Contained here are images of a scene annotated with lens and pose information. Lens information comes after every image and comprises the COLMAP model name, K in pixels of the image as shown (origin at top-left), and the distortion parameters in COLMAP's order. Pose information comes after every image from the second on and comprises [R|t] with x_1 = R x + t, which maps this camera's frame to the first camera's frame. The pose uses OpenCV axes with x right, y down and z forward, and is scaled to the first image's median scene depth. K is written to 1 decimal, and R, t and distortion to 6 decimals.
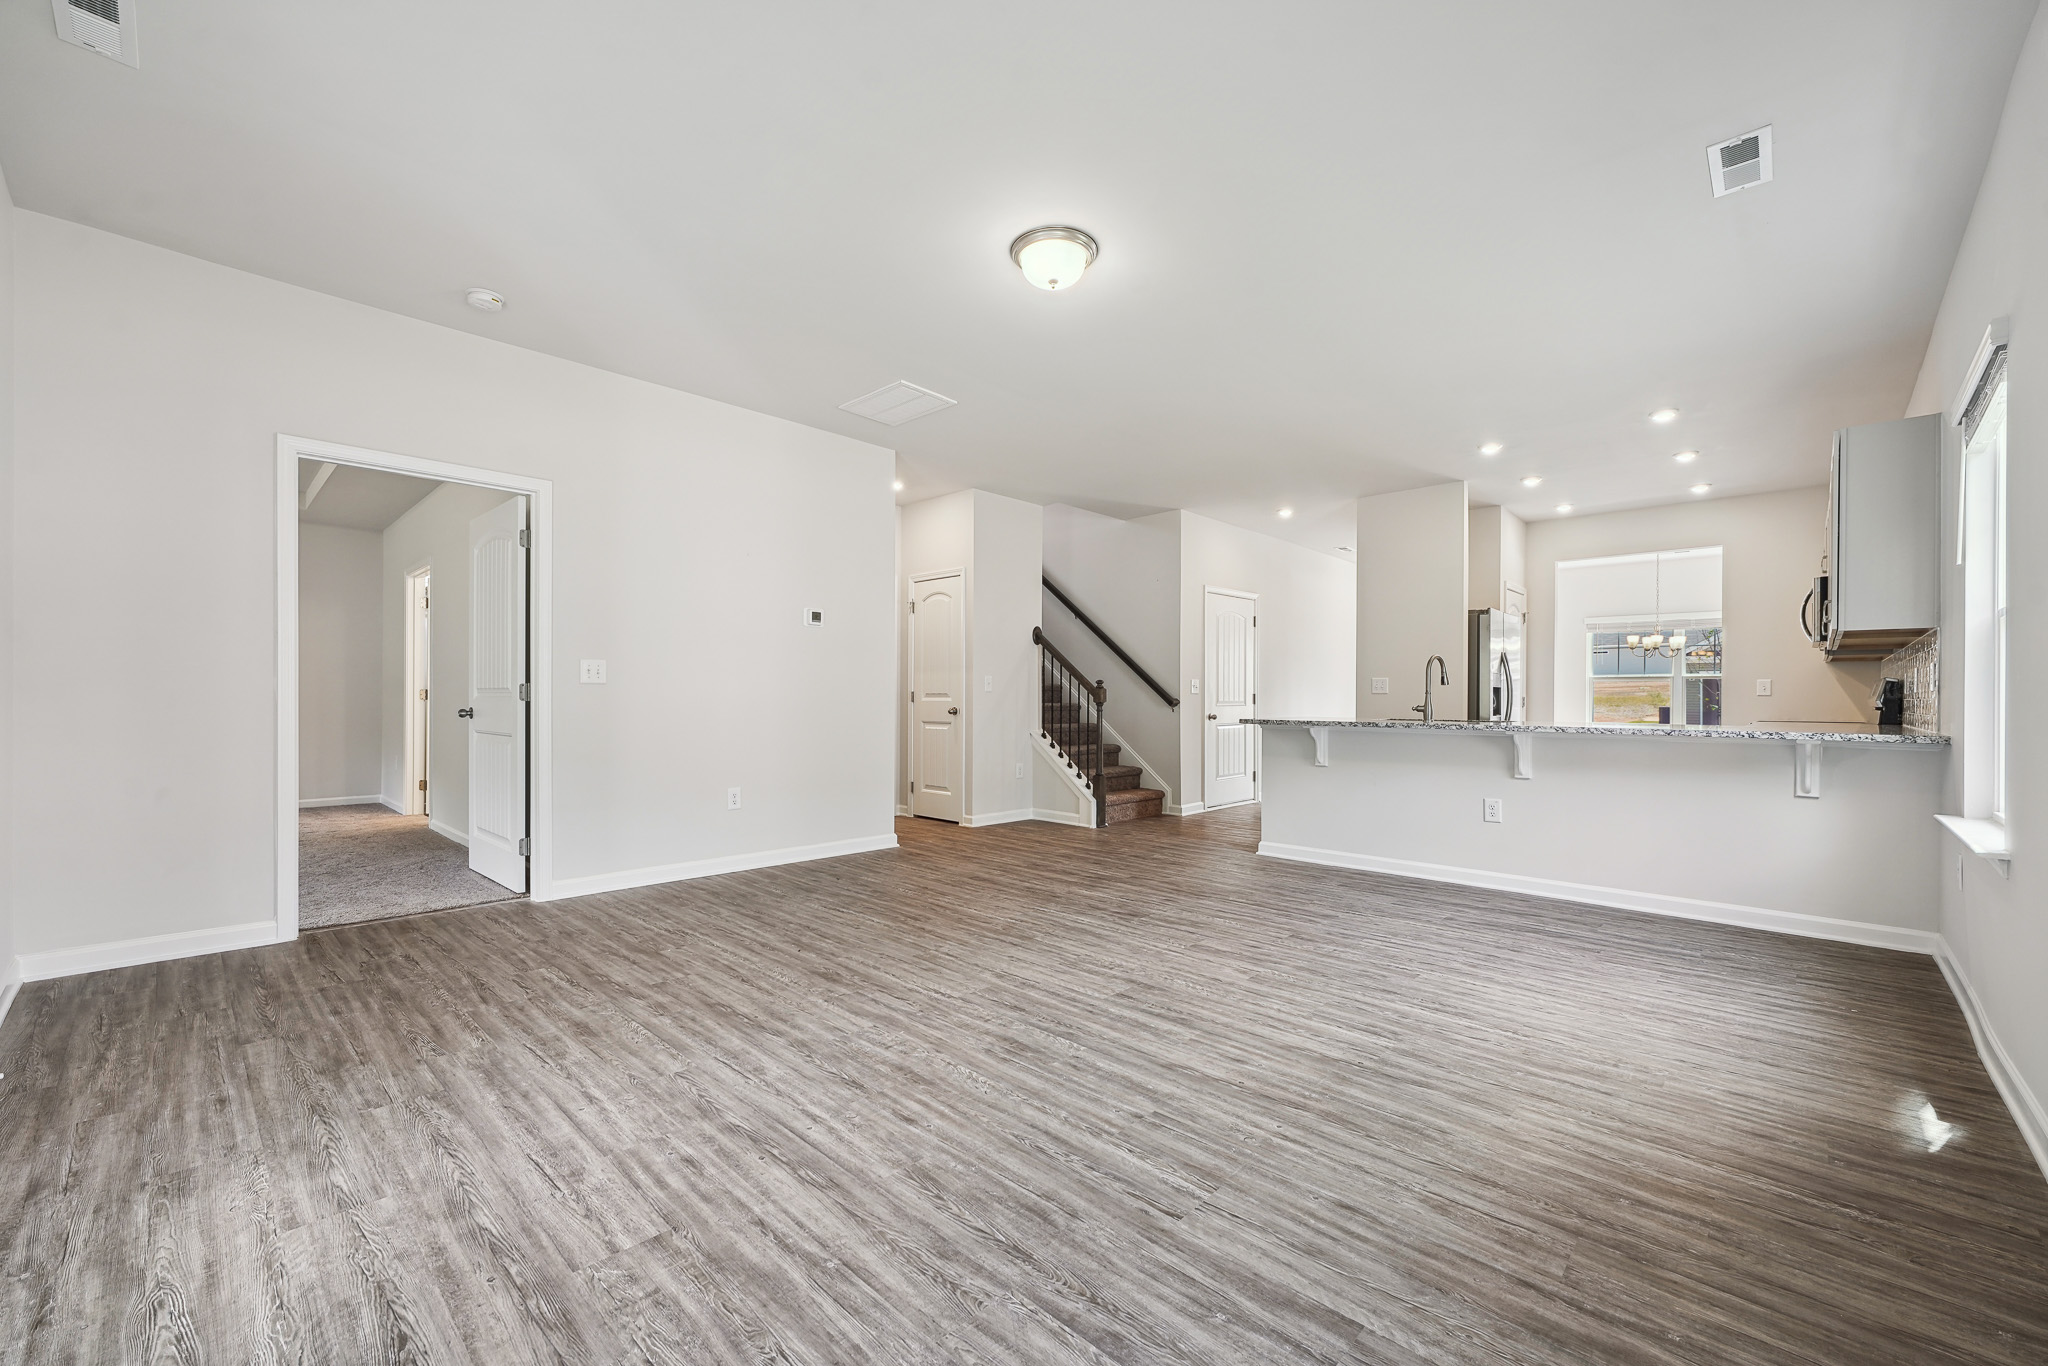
lens RADIAL K [[819.1, 0, 1024.0], [0, 819.1, 683.0], [0, 0, 1]] dist [-0.002783, -0.000095]
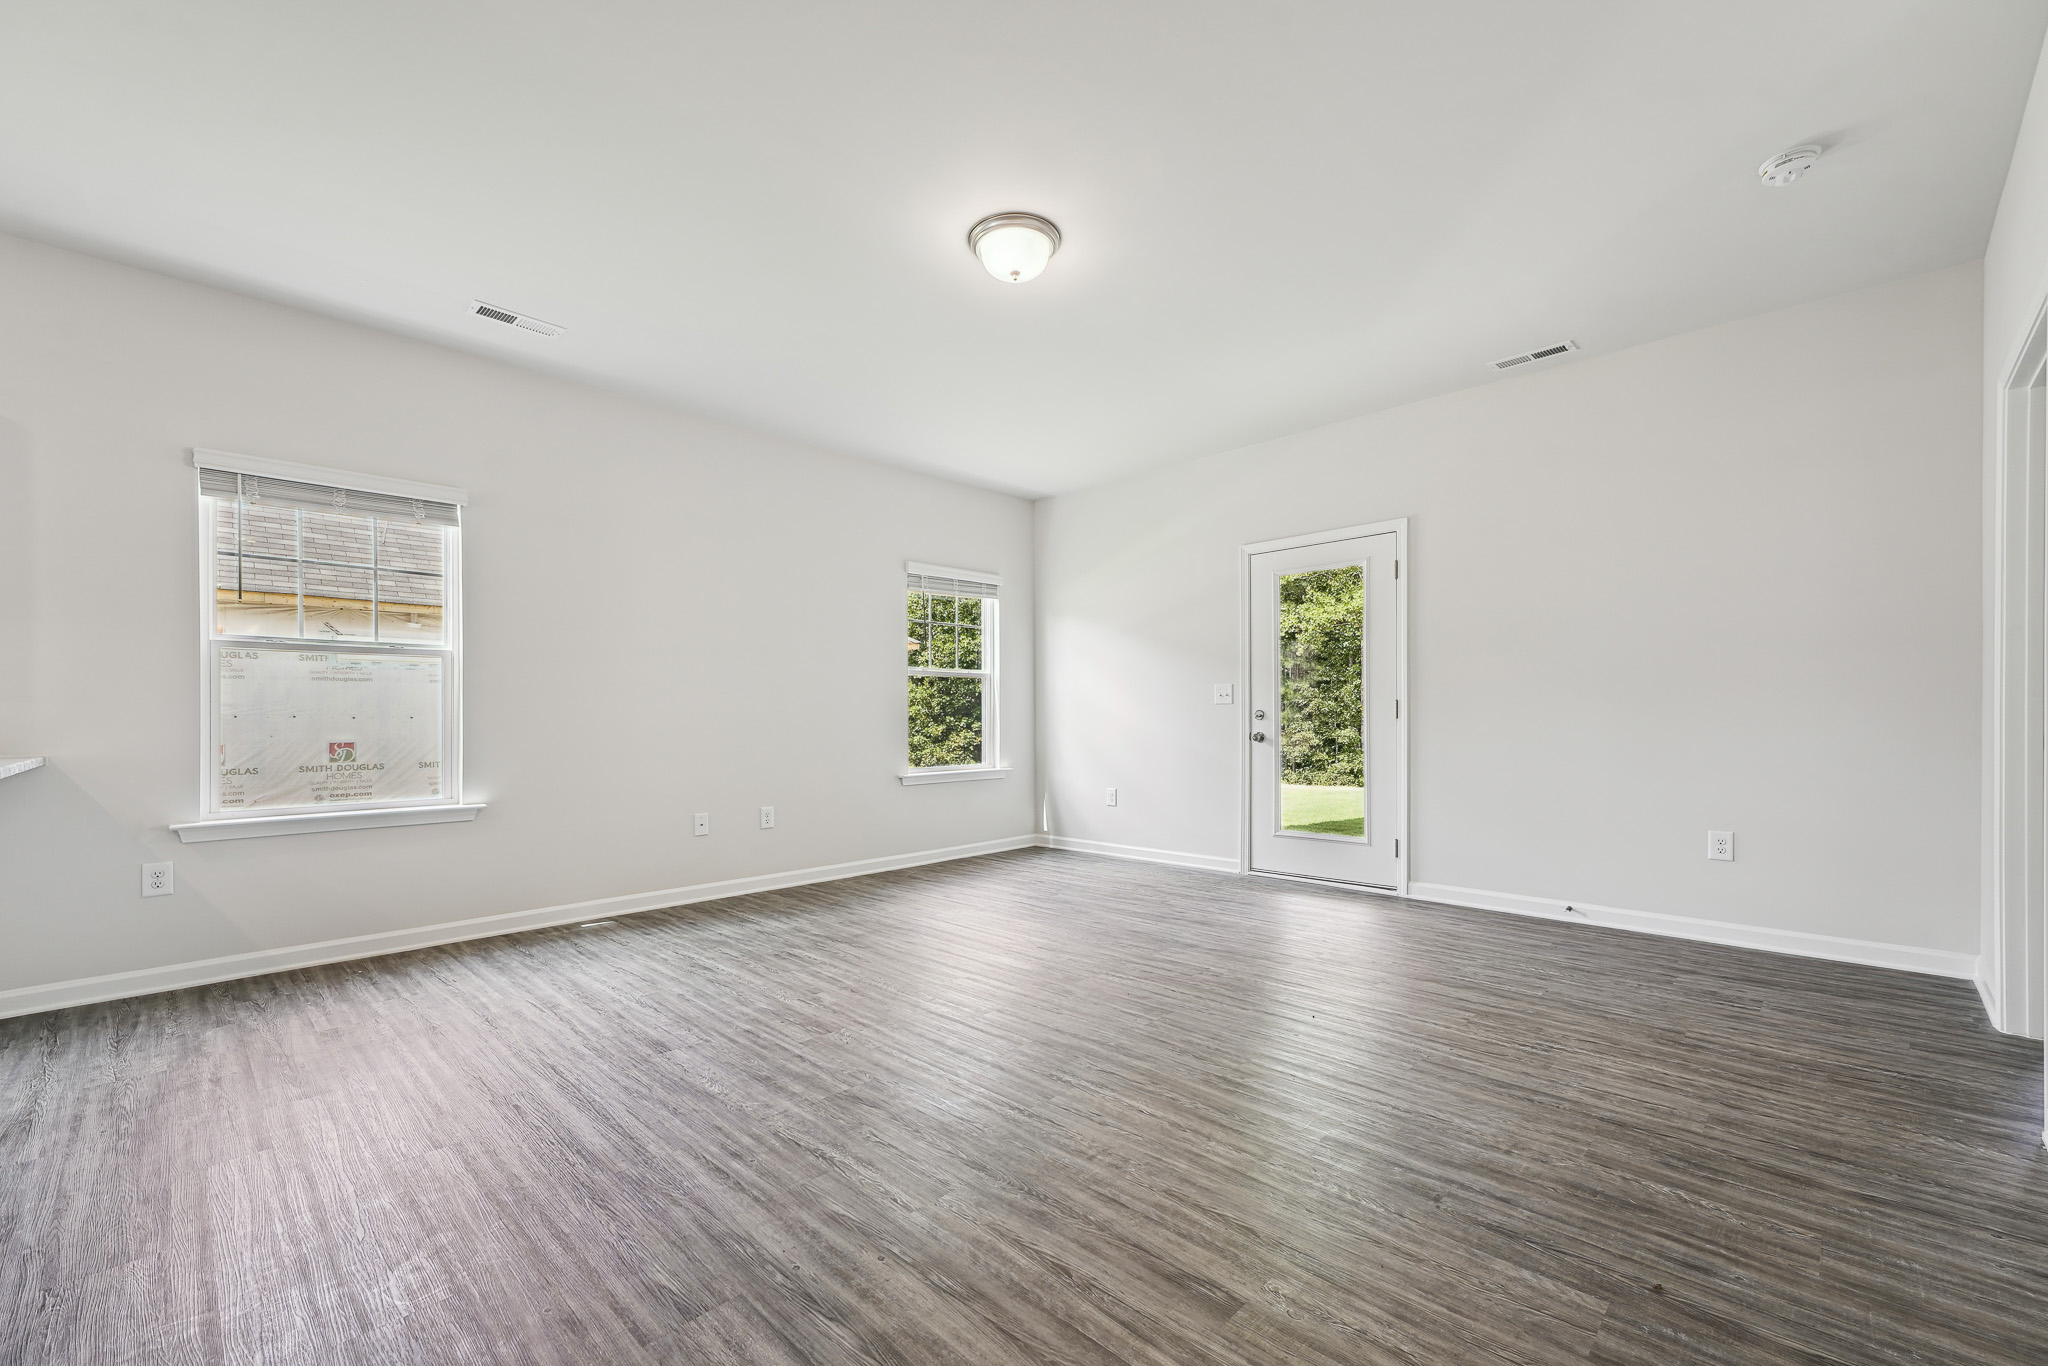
lens RADIAL K [[848.6, 0, 1022.8], [0, 848.6, 718.0], [0, 0, 1]] dist [0.000386, 0.000052]
pose [[-0.999946, -0.000942, 0.010349, 0.015689], [-0.001169, 0.999757, -0.022009, 0.047735], [-0.010326, -0.022019, -0.999704, 2.160761]]
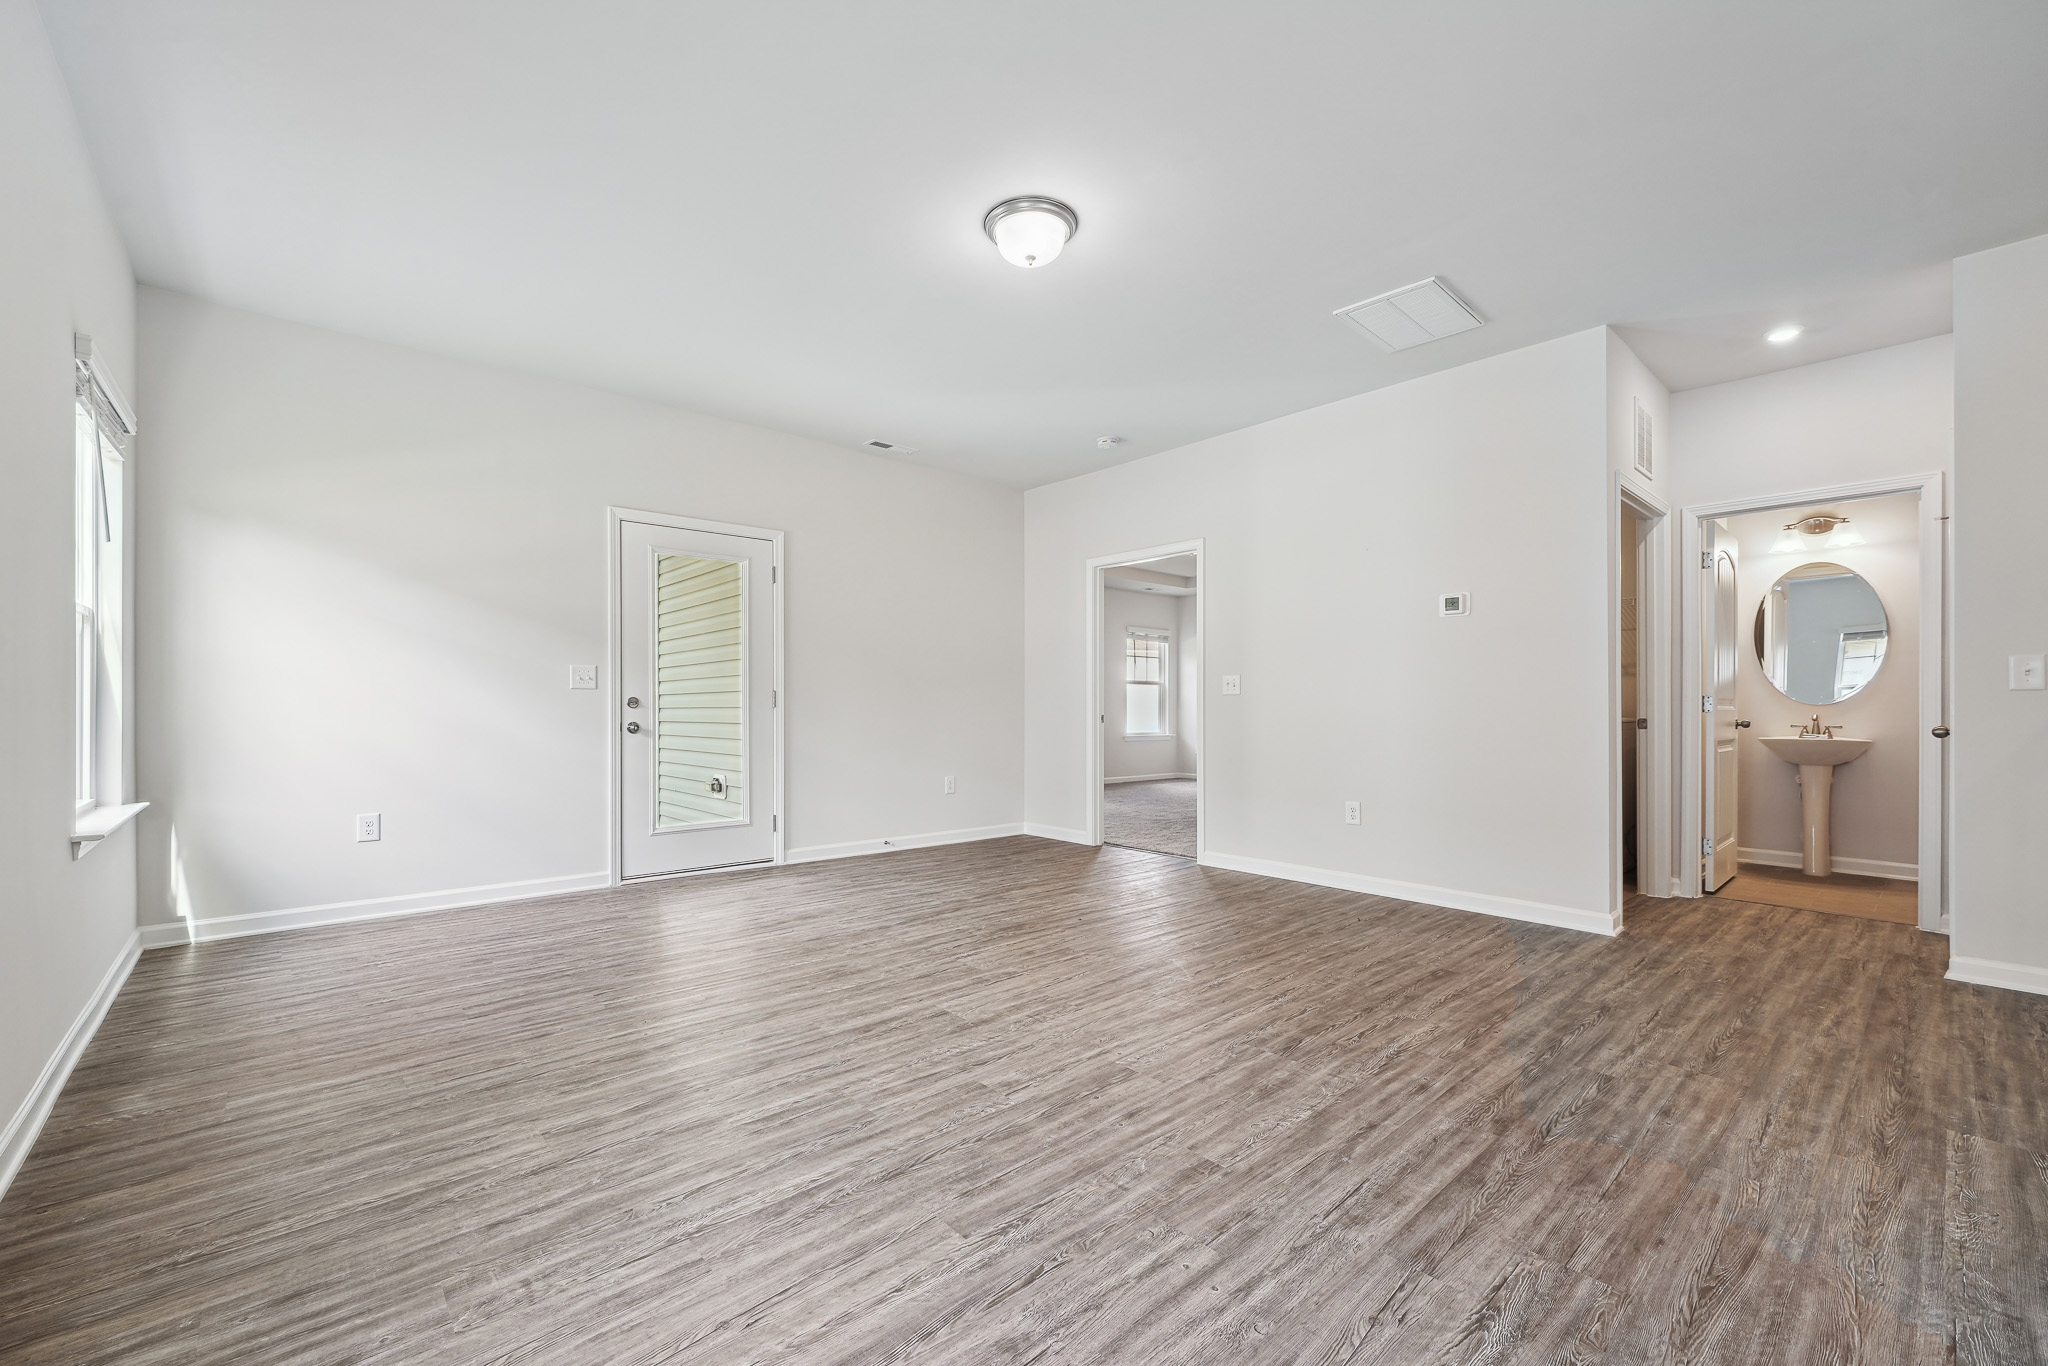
lens RADIAL K [[827.9, 0, 995.8], [0, 827.9, 703.0], [0, 0, 1]] dist [0.000099, 0.000149]
pose [[-0.094517, -0.011405, -0.995458, 1.066835], [0.017271, 0.999765, -0.013095, 0.033509], [0.995373, -0.018431, -0.094298, 1.148001]]
